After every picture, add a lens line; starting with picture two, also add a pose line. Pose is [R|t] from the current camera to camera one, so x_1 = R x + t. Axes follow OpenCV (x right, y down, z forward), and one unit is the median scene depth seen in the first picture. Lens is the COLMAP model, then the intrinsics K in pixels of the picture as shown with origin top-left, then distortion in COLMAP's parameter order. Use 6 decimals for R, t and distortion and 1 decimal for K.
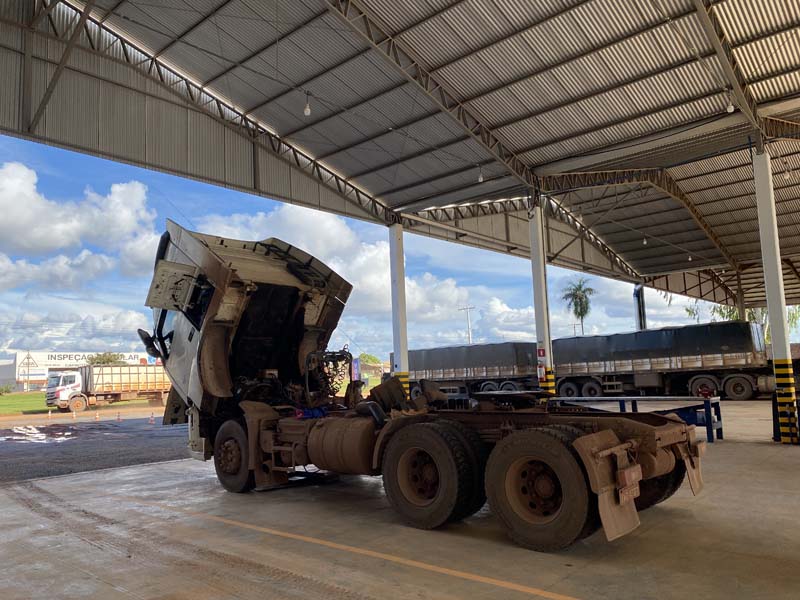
lens RADIAL K [[616.4, 0, 398.7], [0, 616.4, 305.8], [0, 0, 1]] dist [0.009535, -0.001120]
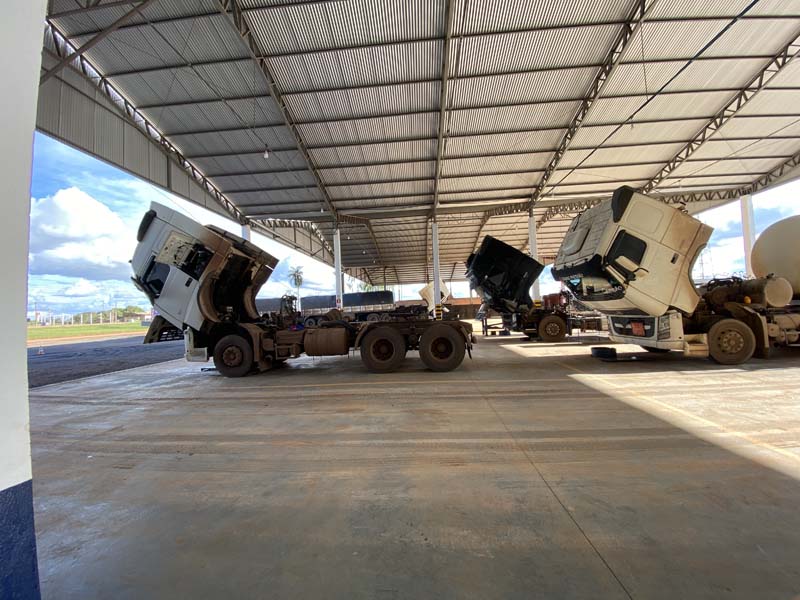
lens RADIAL K [[324.5, 0, 400.9], [0, 324.5, 295.4], [0, 0, 1]] dist [0.020241, -0.020256]
pose [[0.795118, 0.029397, 0.605742, -0.324983], [-0.055649, 0.998147, 0.024605, 0.024276], [-0.603896, -0.053273, 0.795281, 0.026109]]
